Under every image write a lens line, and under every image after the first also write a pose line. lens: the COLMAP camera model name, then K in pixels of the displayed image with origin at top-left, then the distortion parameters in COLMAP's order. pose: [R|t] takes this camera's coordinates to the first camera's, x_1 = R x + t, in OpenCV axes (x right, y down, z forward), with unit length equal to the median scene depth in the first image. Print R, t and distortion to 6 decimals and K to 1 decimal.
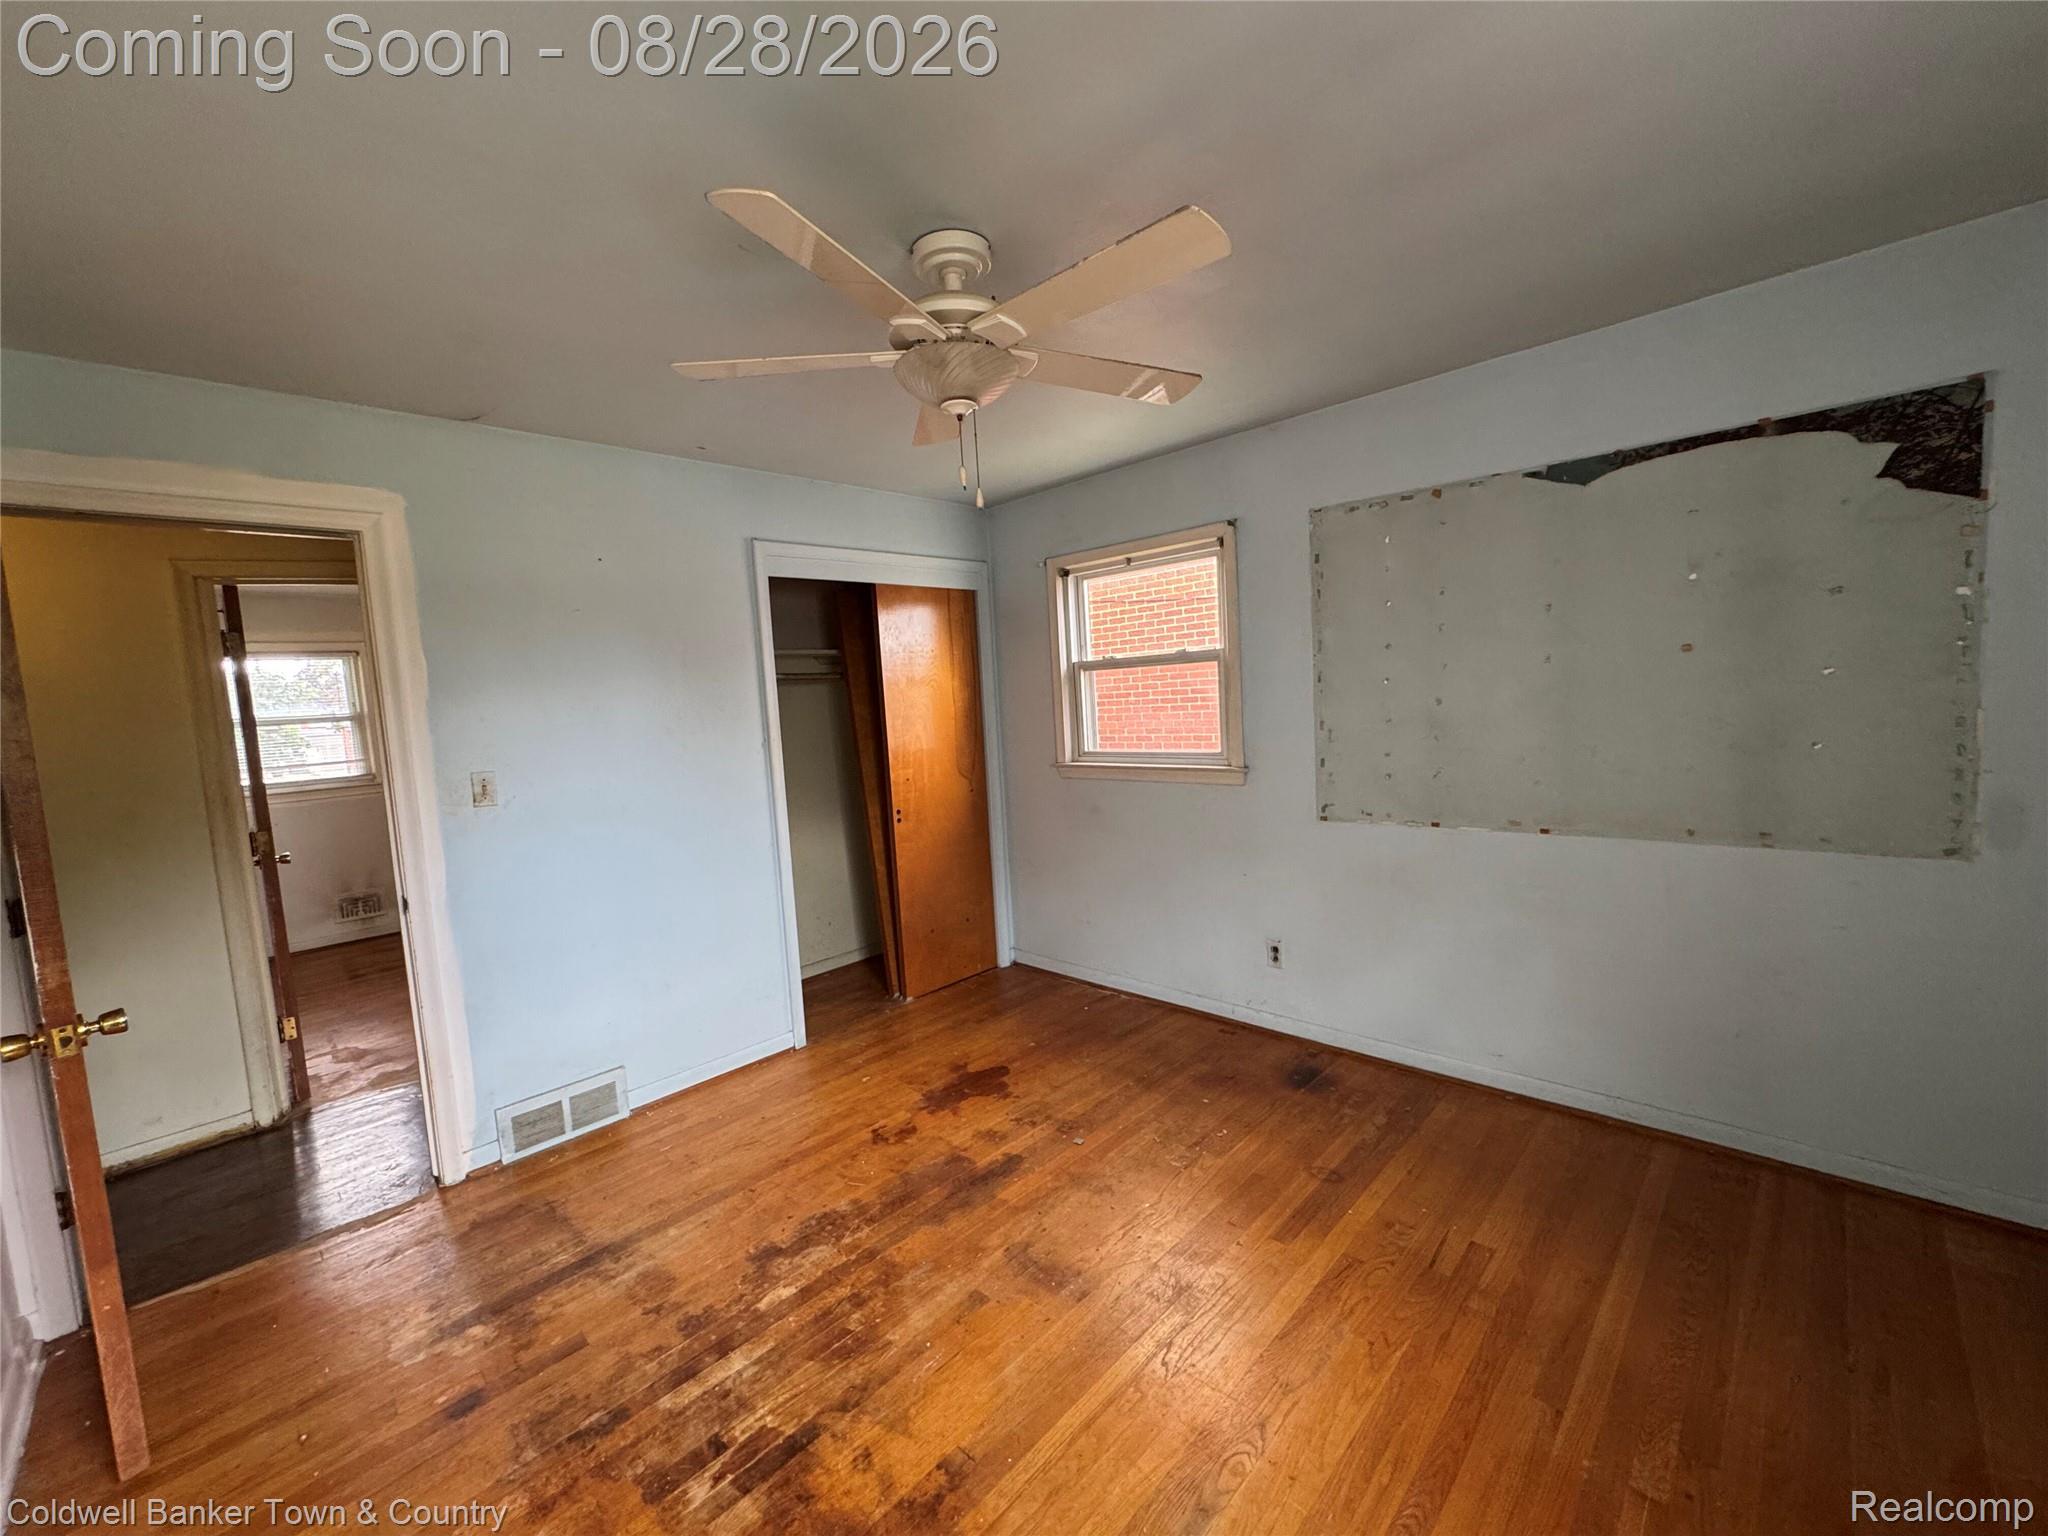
lens RADIAL K [[824.3, 0, 1025.9], [0, 824.3, 770.2], [0, 0, 1]] dist [-0.007665, 0.000094]
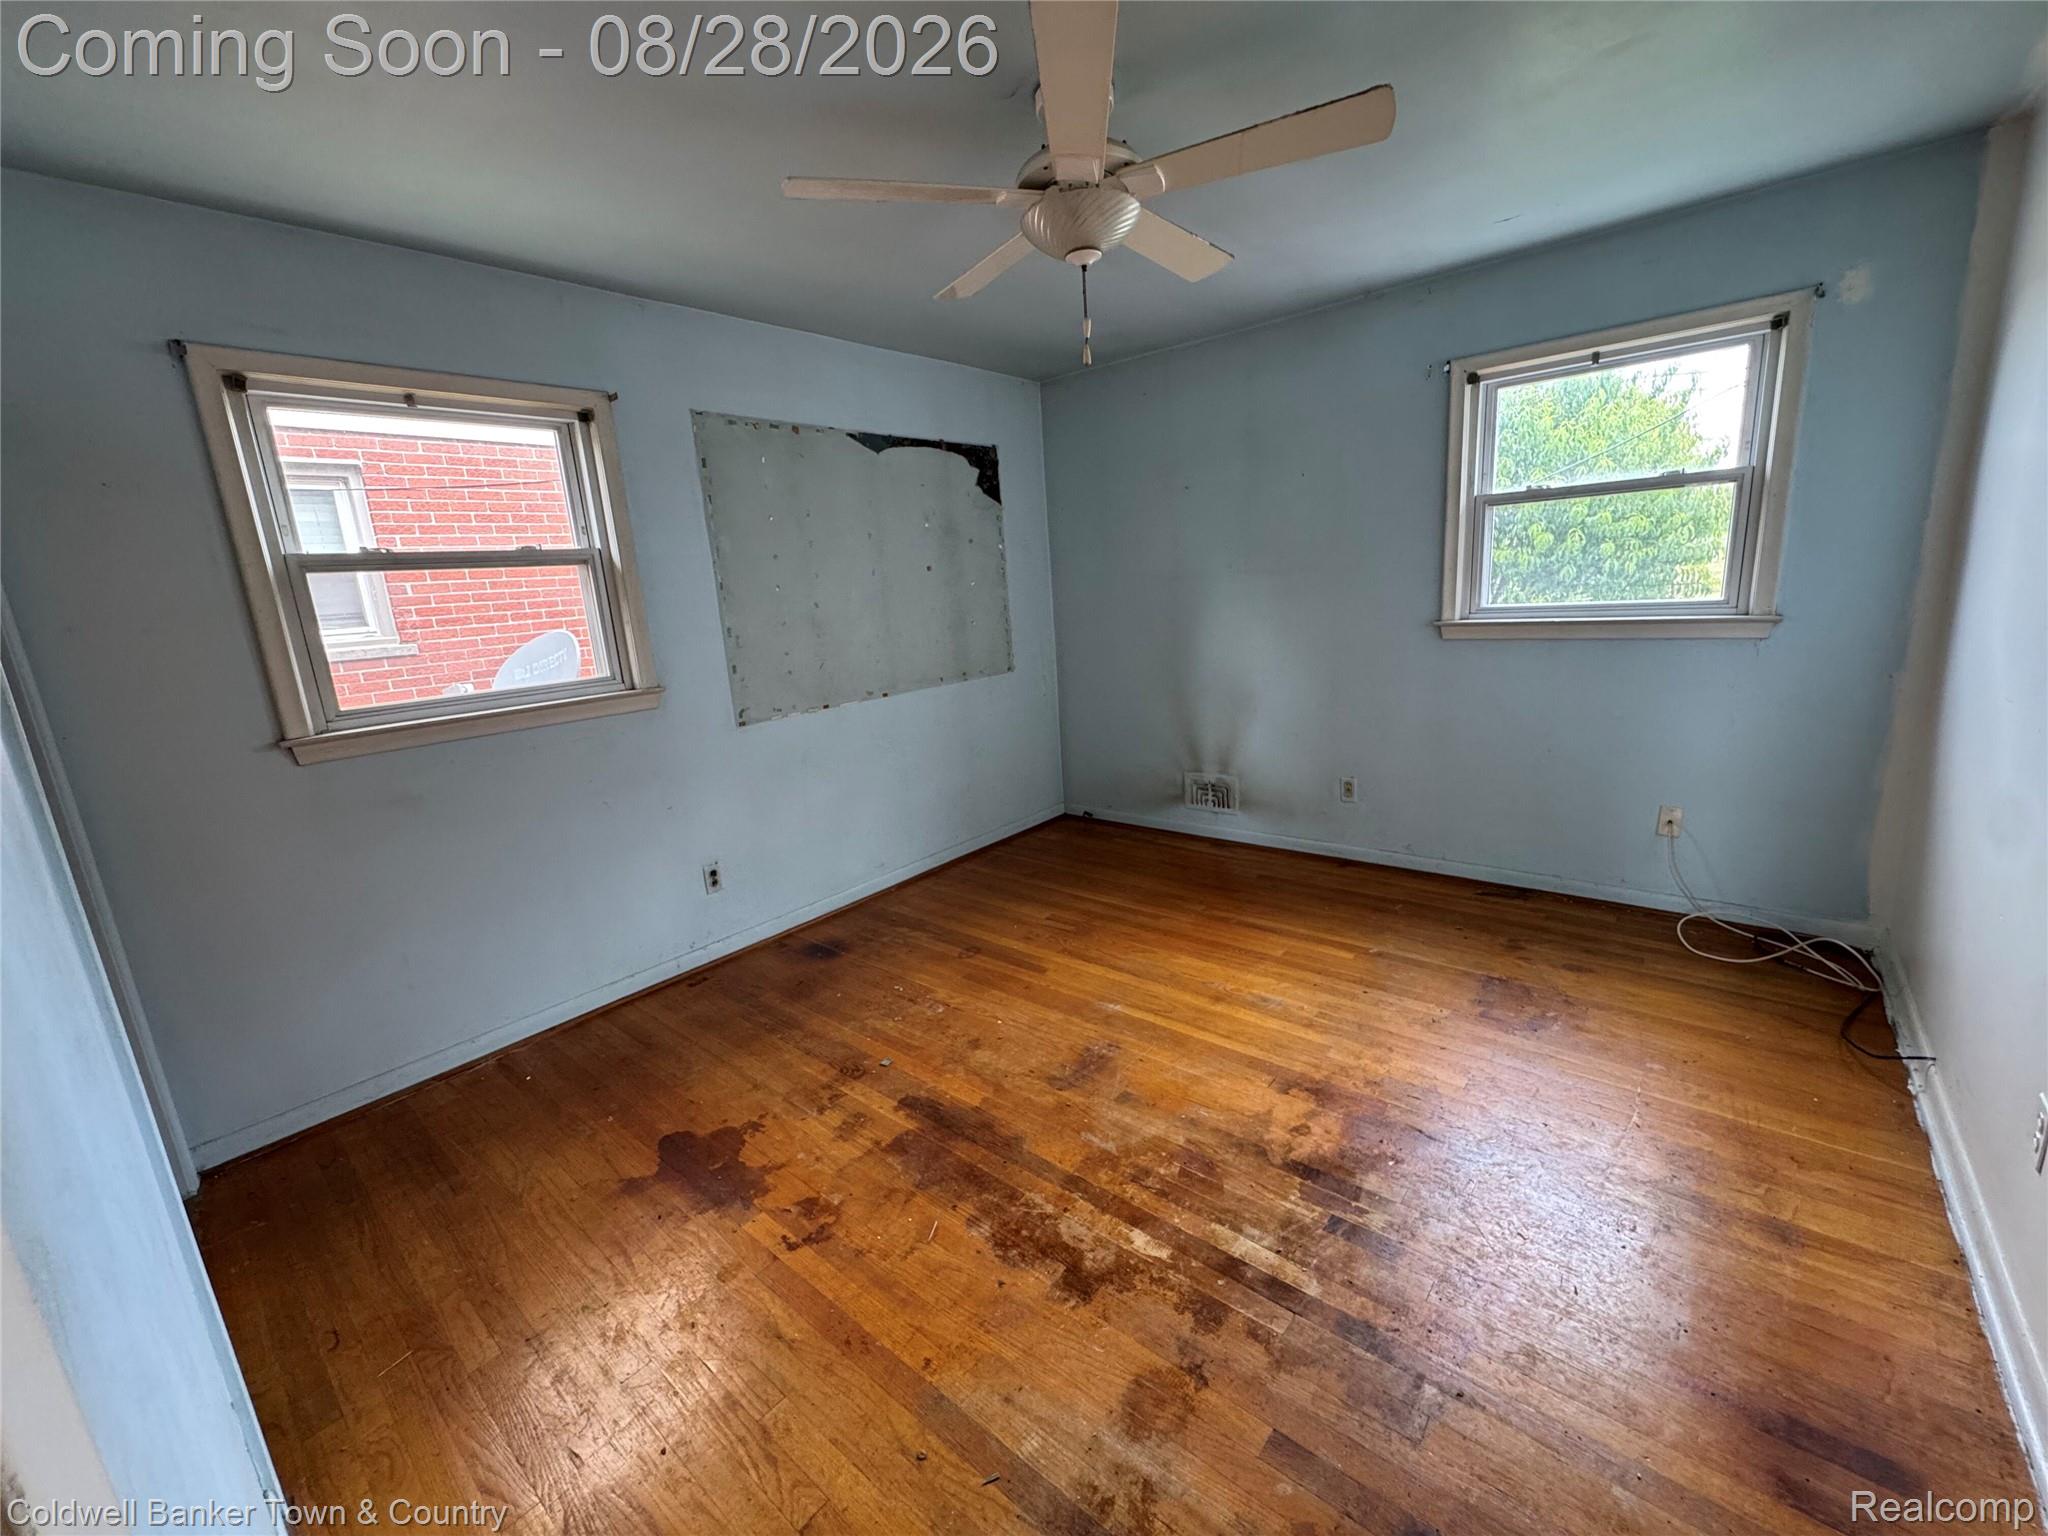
lens RADIAL K [[824.3, 0, 1024.2], [0, 824.3, 775.0], [0, 0, 1]] dist [-0.007665, 0.000094]
pose [[-0.069960, -0.164011, 0.983975, -0.930204], [0.166237, 0.970682, 0.173615, 0.000339], [-0.983601, 0.175719, -0.040644, 0.951209]]
